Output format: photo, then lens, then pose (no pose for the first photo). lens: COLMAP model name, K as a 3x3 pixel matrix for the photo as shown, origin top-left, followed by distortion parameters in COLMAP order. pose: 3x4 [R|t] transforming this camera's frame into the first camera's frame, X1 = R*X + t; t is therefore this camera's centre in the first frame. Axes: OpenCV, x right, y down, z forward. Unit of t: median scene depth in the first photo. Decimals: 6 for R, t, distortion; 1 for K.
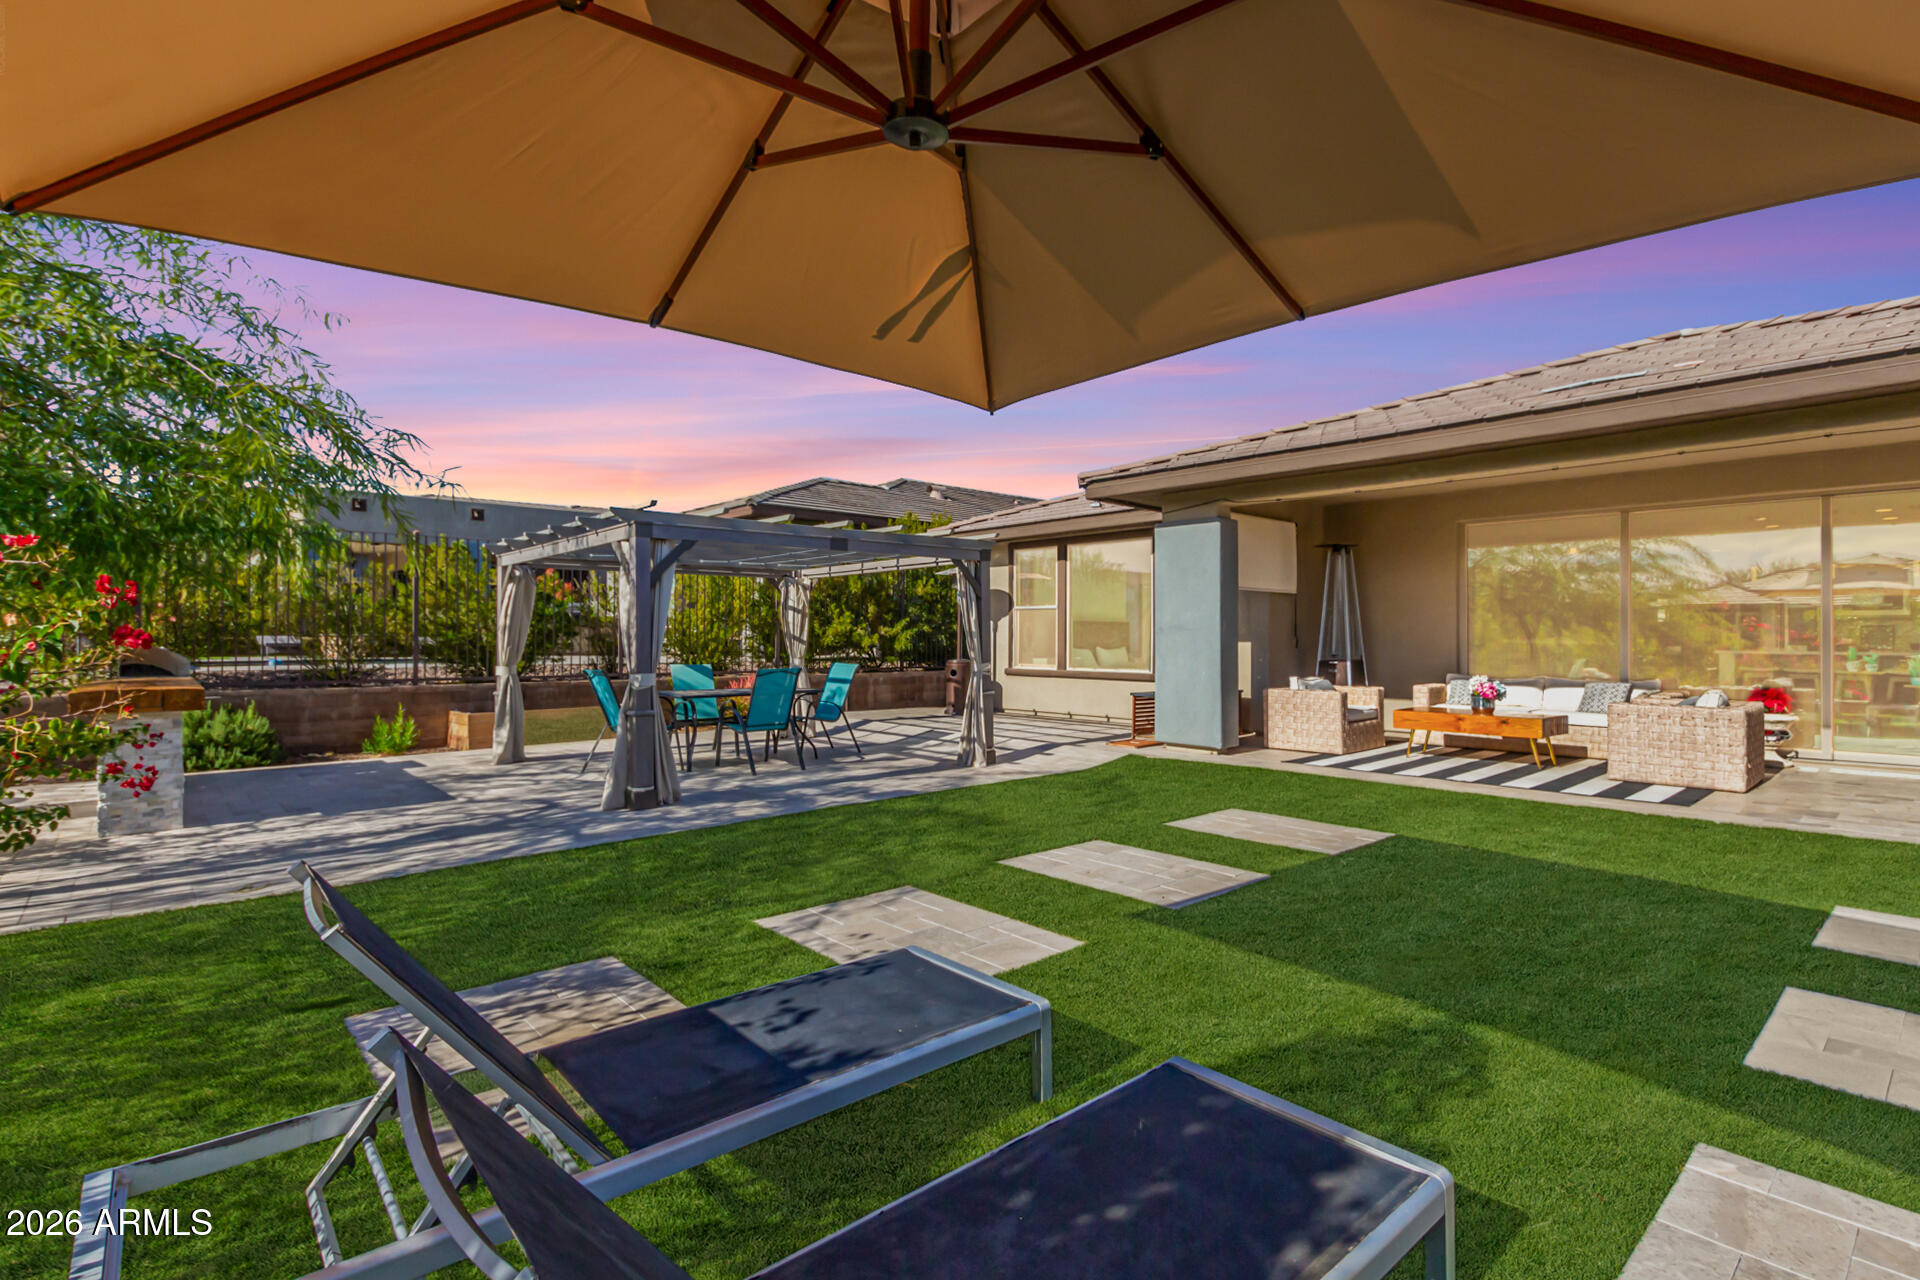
lens RADIAL K [[897.1, 0, 959.8], [0, 897.1, 630.1], [0, 0, 1]] dist [0.007440, -0.004293]
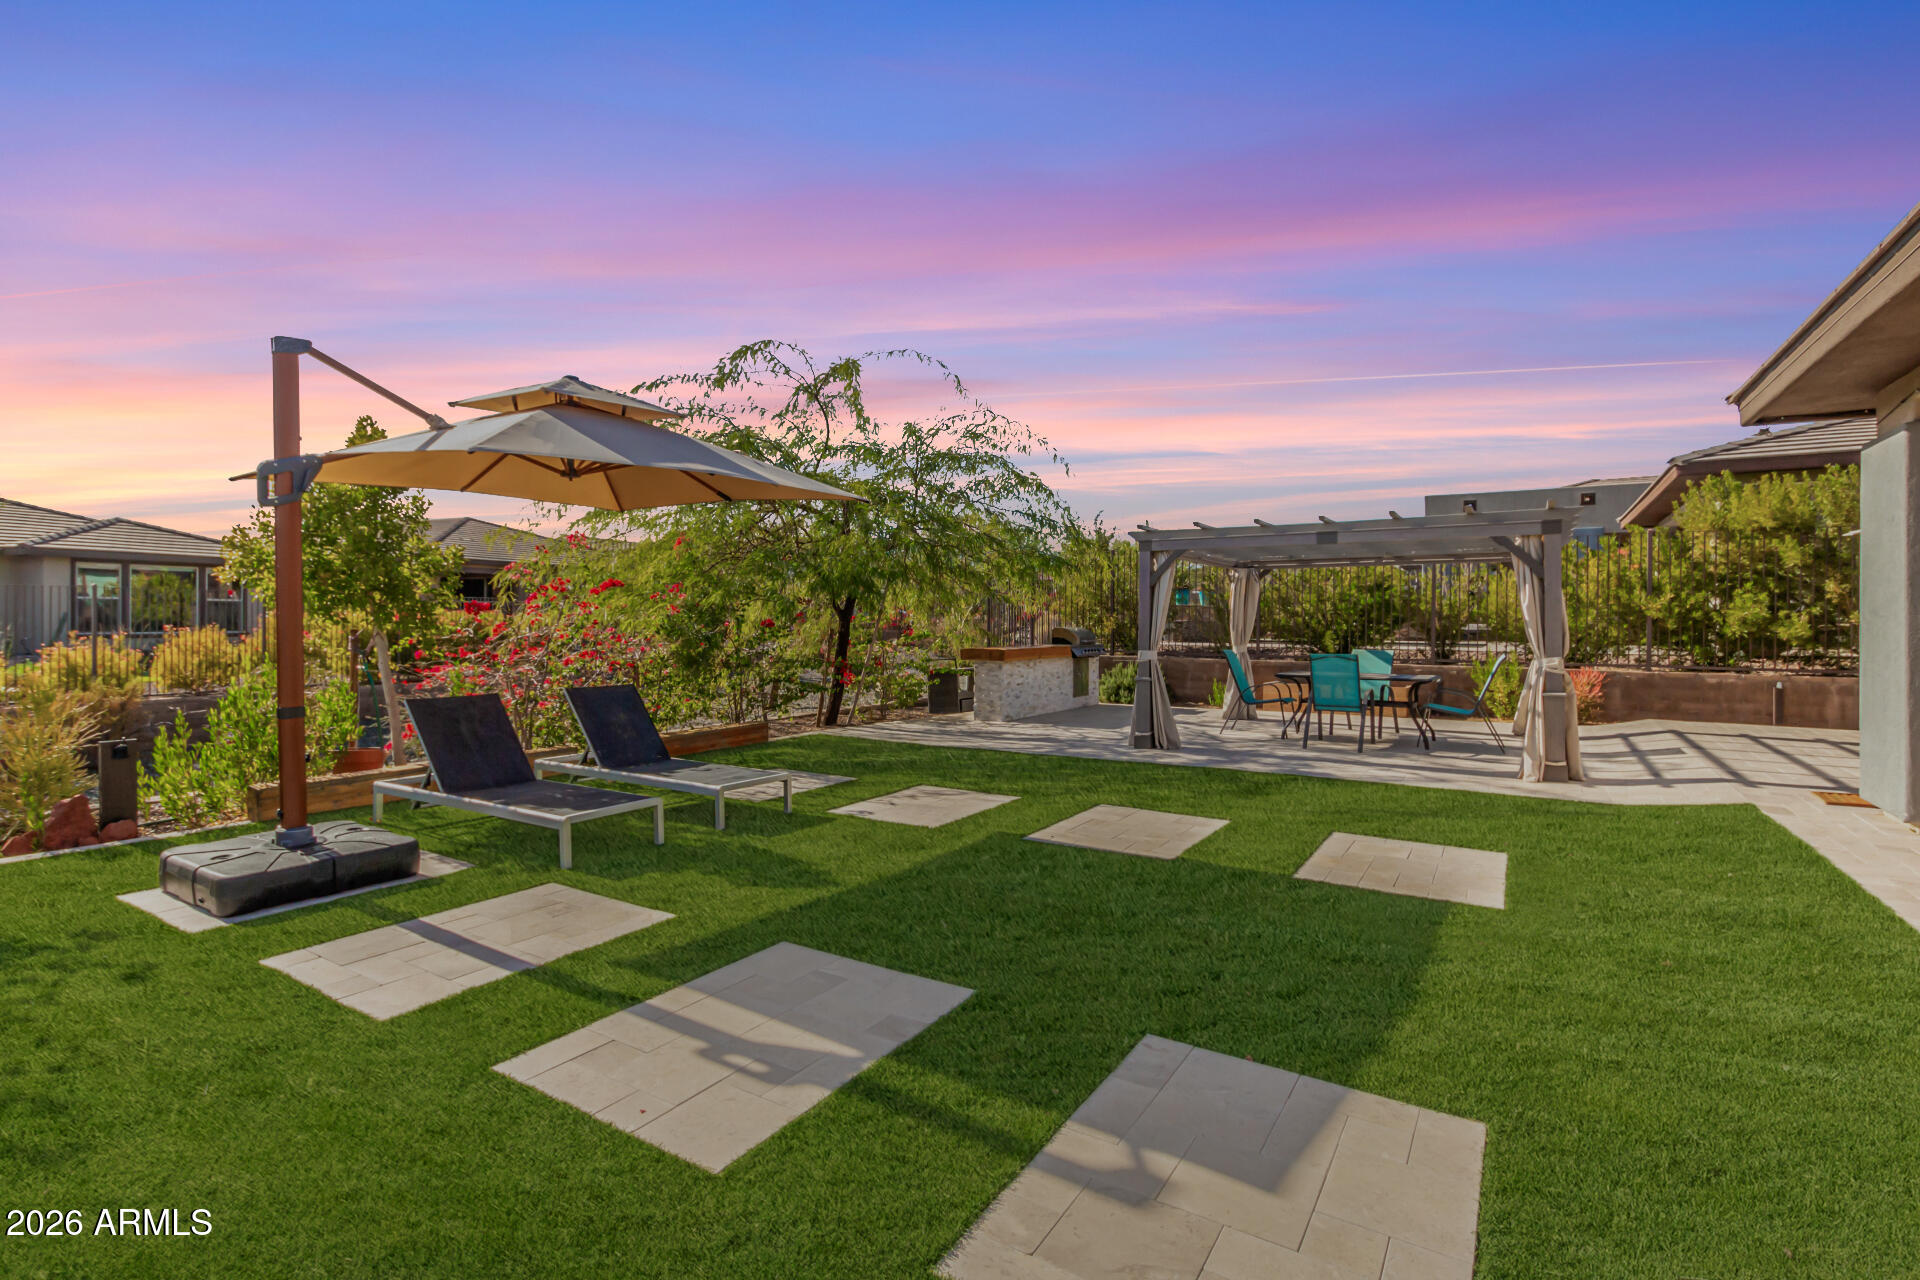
lens RADIAL K [[897.1, 0, 975.5], [0, 897.1, 624.4], [0, 0, 1]] dist [0.007440, -0.004293]
pose [[0.299237, 0.005303, -0.954164, 0.620764], [0.002769, 0.999976, 0.006426, -0.000840], [0.954175, -0.004565, 0.299215, 0.237559]]
